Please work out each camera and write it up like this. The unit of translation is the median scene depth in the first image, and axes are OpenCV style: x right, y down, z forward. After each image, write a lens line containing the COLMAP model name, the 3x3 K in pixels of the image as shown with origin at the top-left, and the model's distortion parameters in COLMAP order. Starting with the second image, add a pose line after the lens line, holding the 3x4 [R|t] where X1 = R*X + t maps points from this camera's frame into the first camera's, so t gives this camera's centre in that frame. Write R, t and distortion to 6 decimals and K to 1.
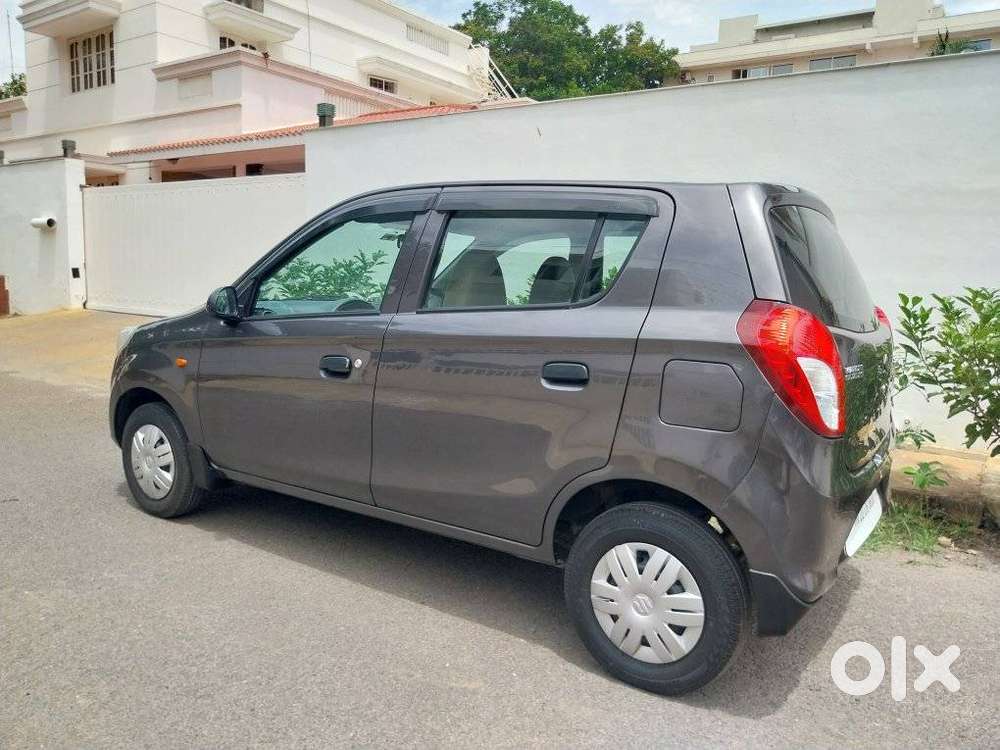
lens RADIAL K [[757.0, 0, 507.6], [0, 757.0, 386.2], [0, 0, 1]] dist [-0.002126, -0.002243]
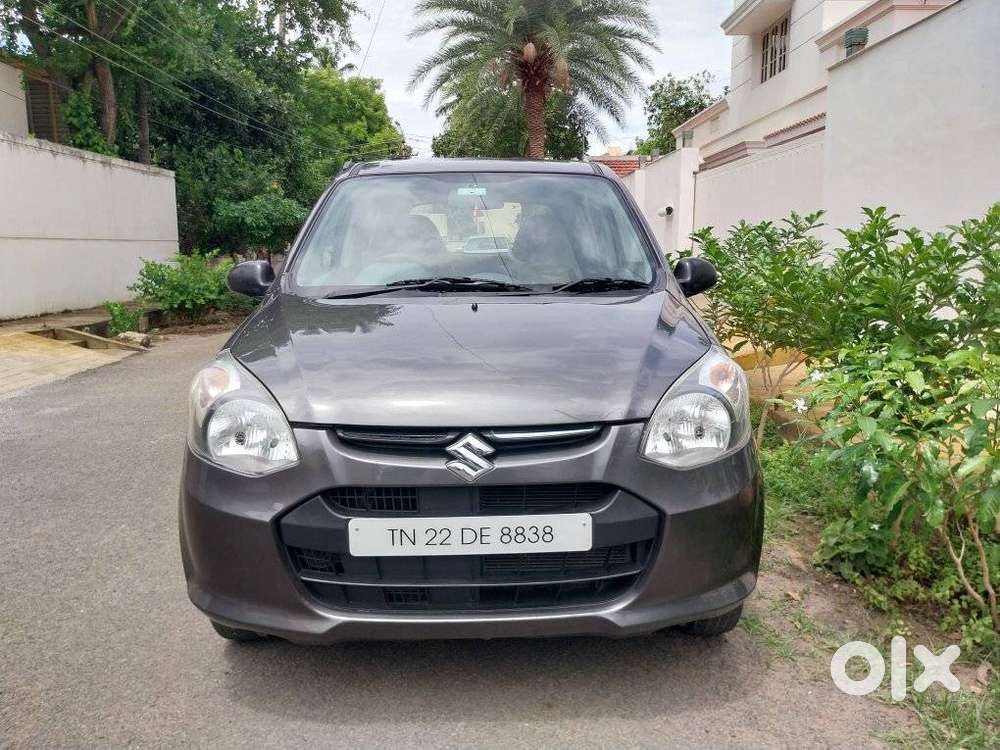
lens RADIAL K [[757.0, 0, 509.5], [0, 757.0, 373.5], [0, 0, 1]] dist [-0.002126, -0.002243]
pose [[0.589337, 0.091422, -0.802698, 0.112453], [-0.087424, 0.994959, 0.049133, -0.012747], [0.803143, 0.041219, 0.594358, 0.136965]]
